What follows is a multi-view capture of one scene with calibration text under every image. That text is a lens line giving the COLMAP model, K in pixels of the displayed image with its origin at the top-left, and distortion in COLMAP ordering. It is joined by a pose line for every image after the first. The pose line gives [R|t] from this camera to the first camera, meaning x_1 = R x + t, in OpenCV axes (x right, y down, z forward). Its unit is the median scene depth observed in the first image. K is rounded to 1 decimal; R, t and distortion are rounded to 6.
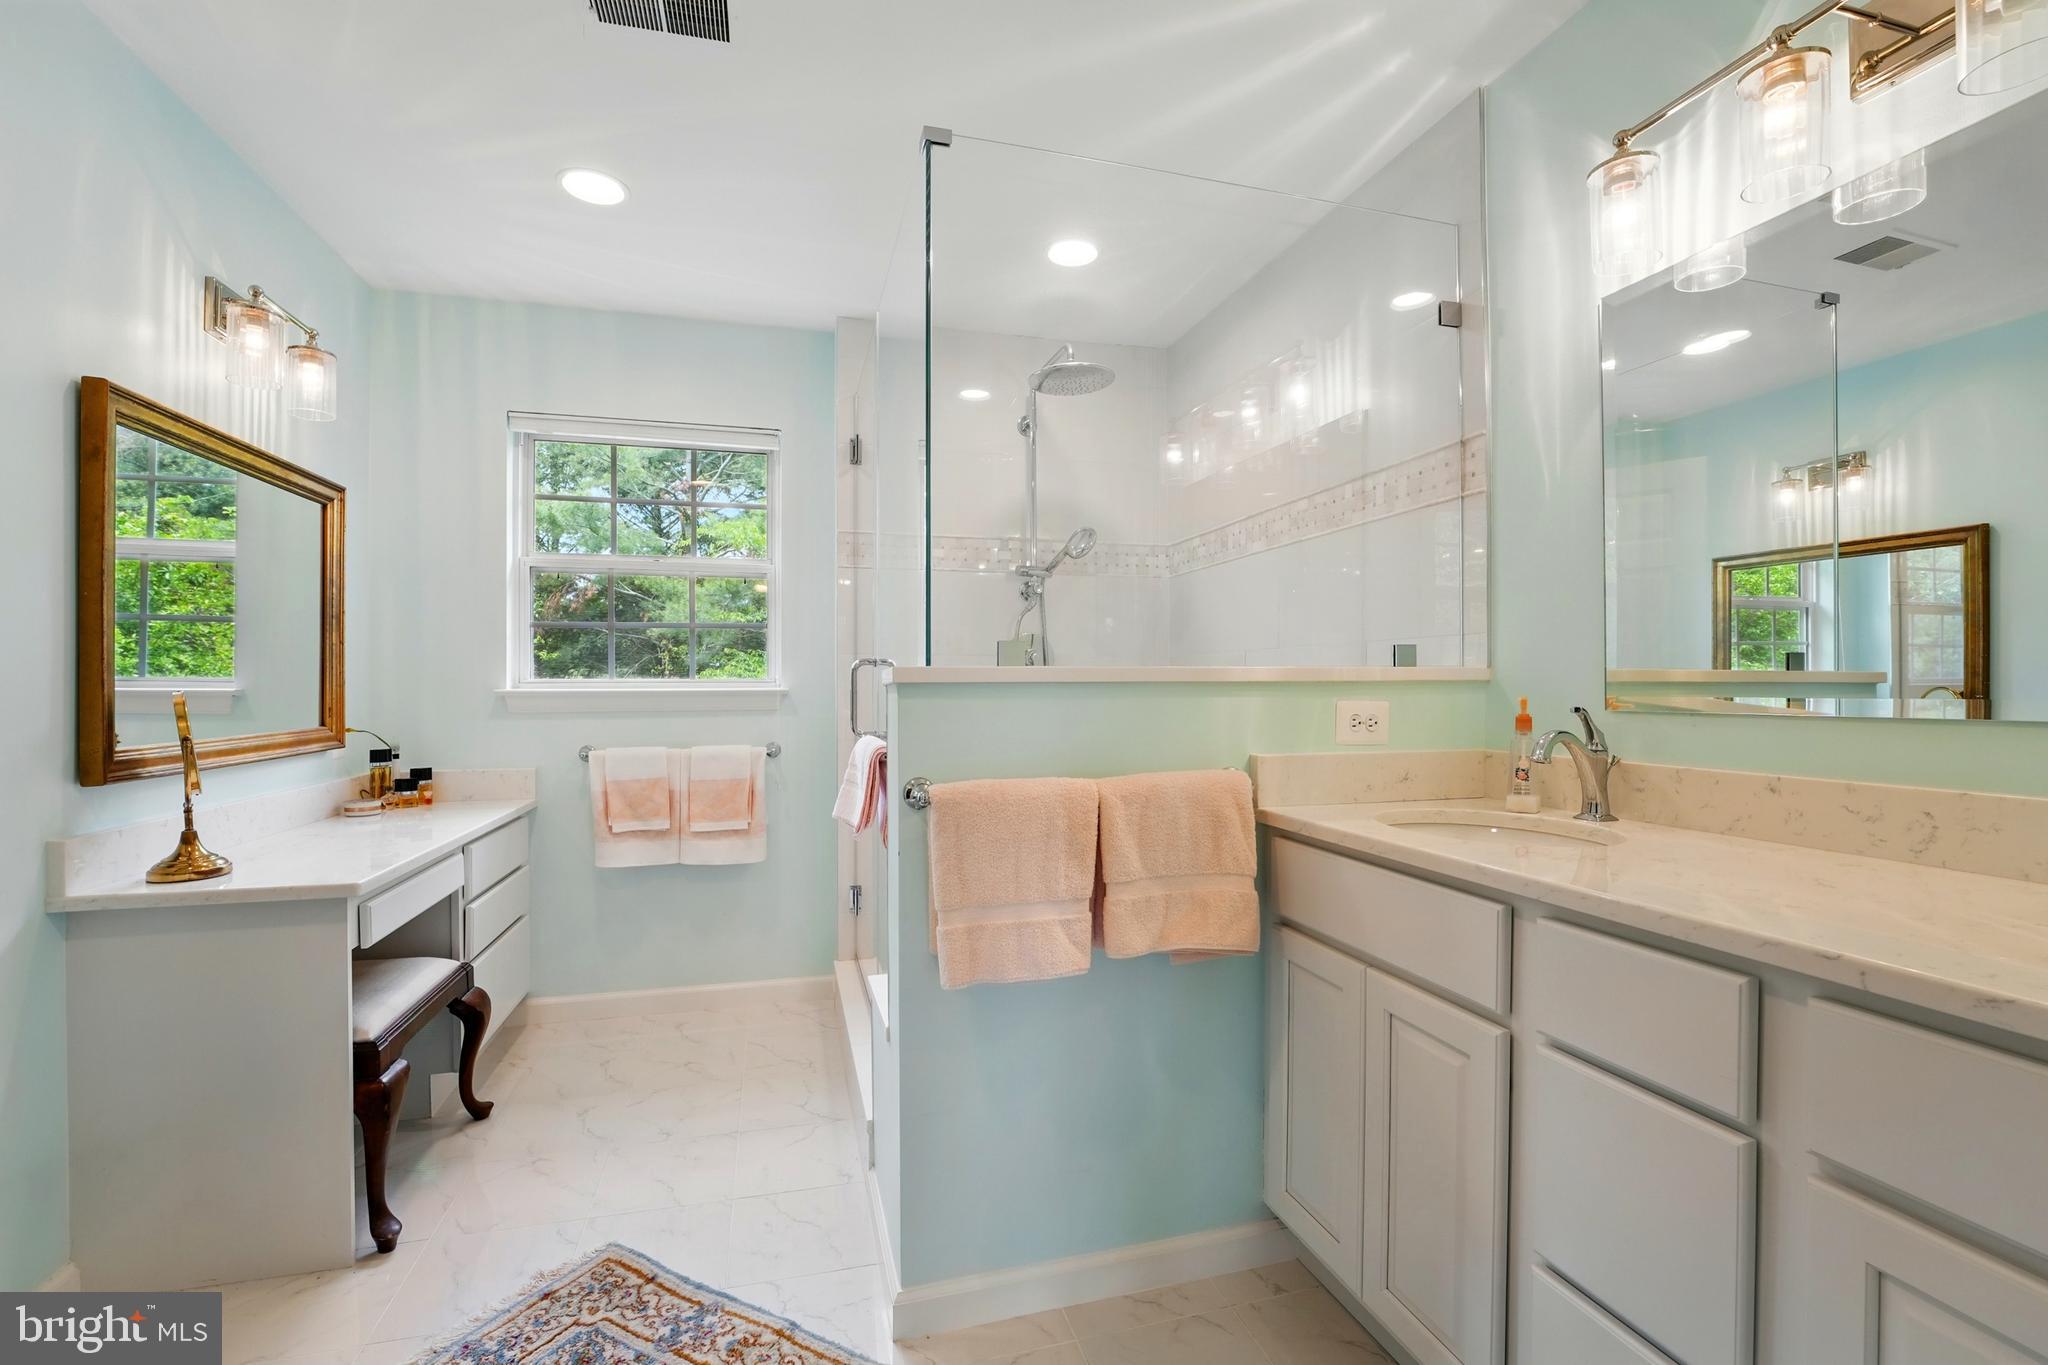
lens RADIAL K [[908.3, 0, 1030.0], [0, 908.3, 682.1], [0, 0, 1]] dist [-0.023631, -0.000033]
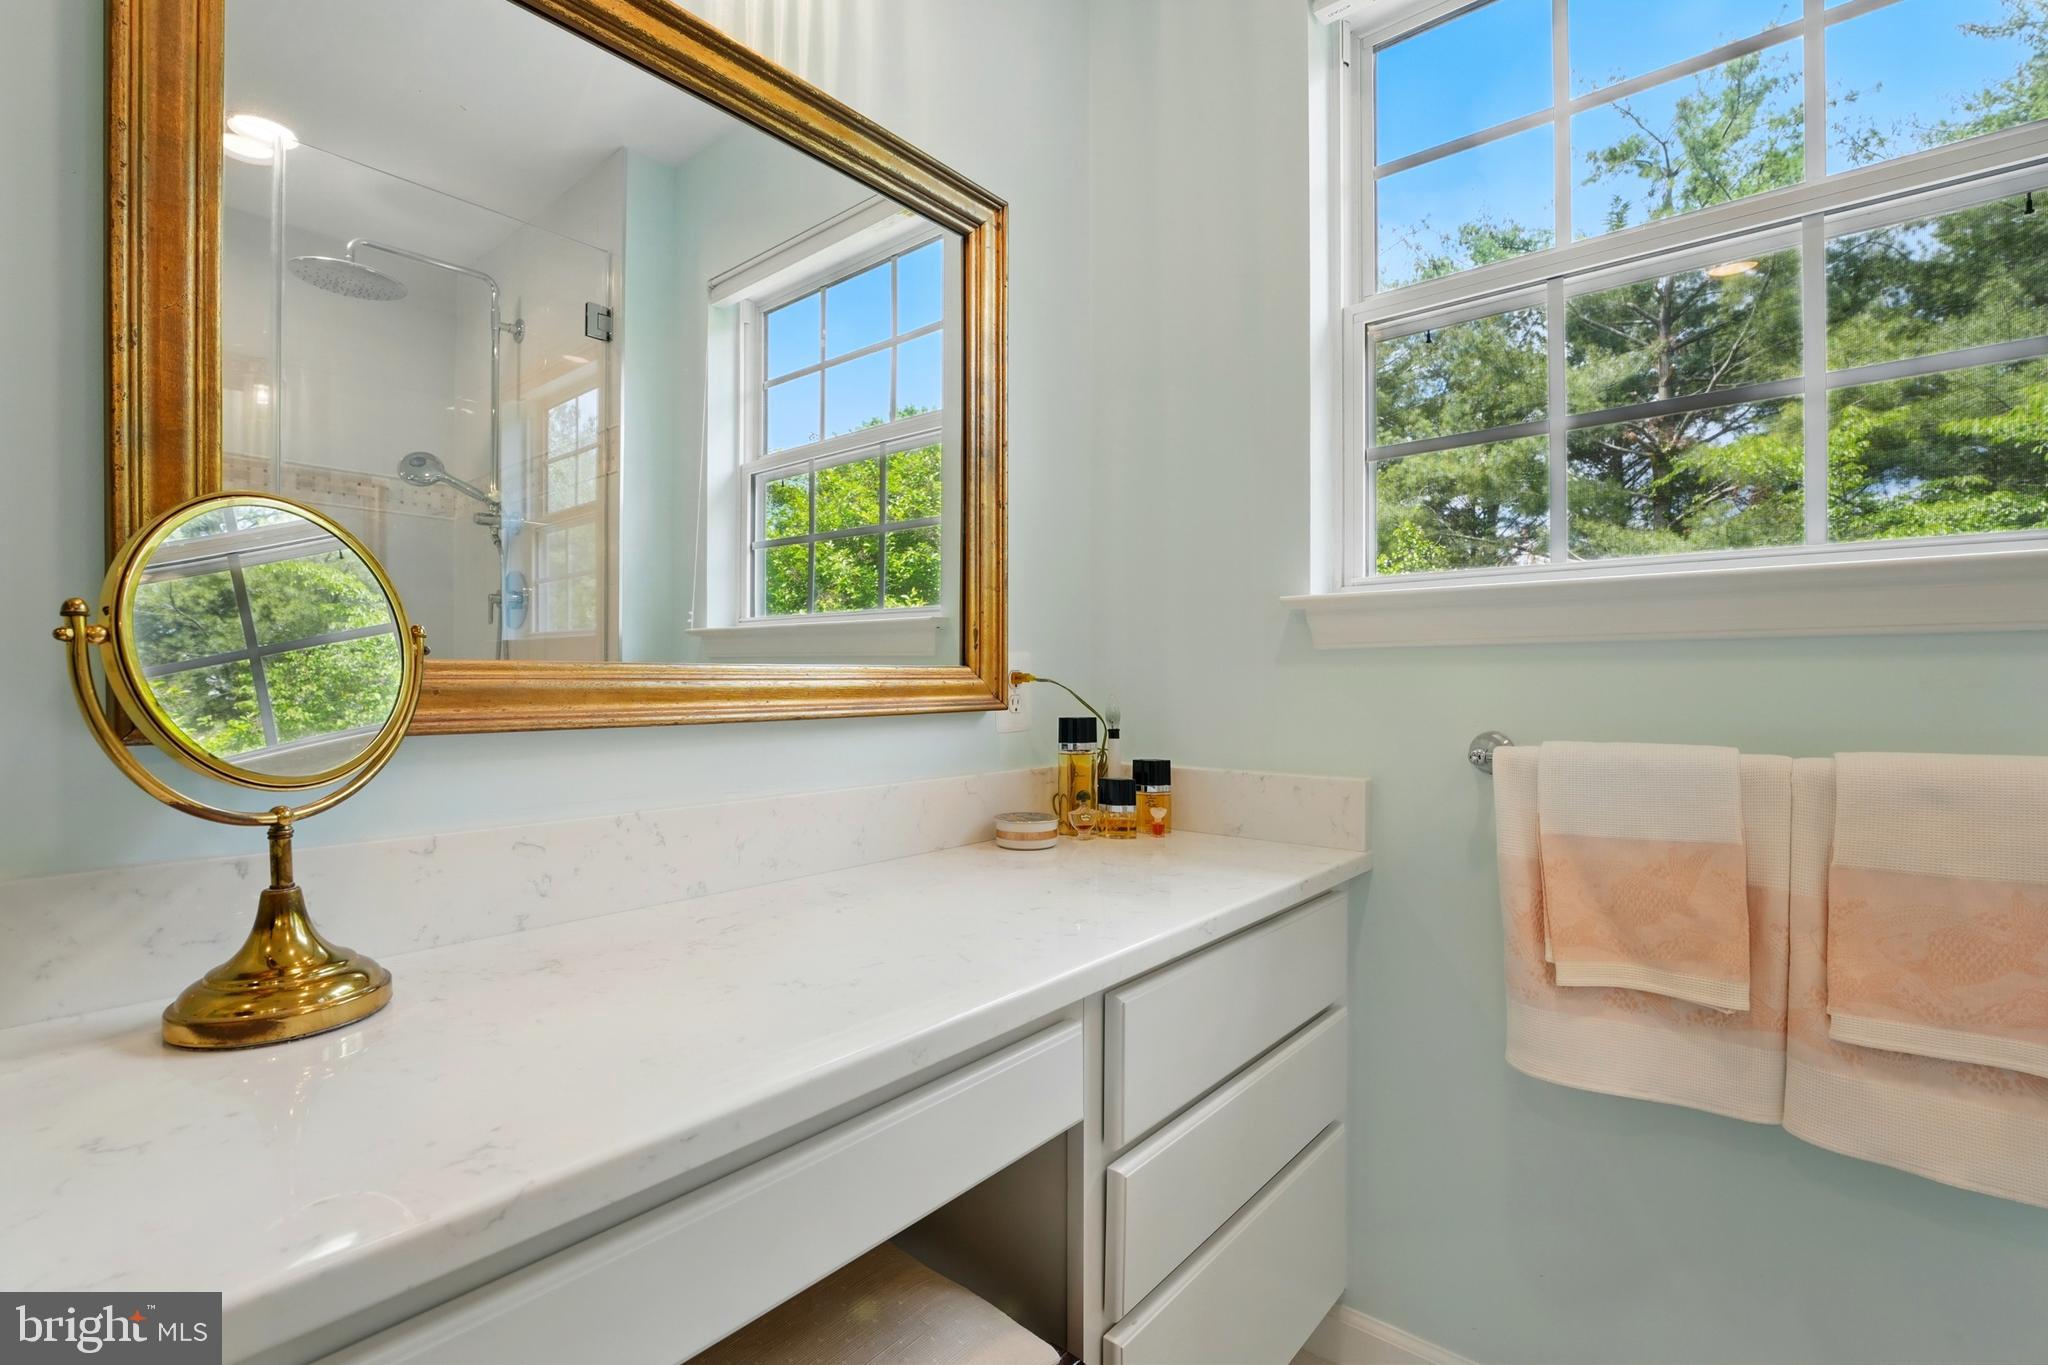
lens RADIAL K [[908.3, 0, 1024.2], [0, 908.3, 690.3], [0, 0, 1]] dist [-0.023631, -0.000033]
pose [[0.566644, 0.010230, -0.823899, -0.305409], [-0.002232, 0.999938, 0.010881, 0.051955], [0.823960, -0.004326, 0.566632, 0.658874]]
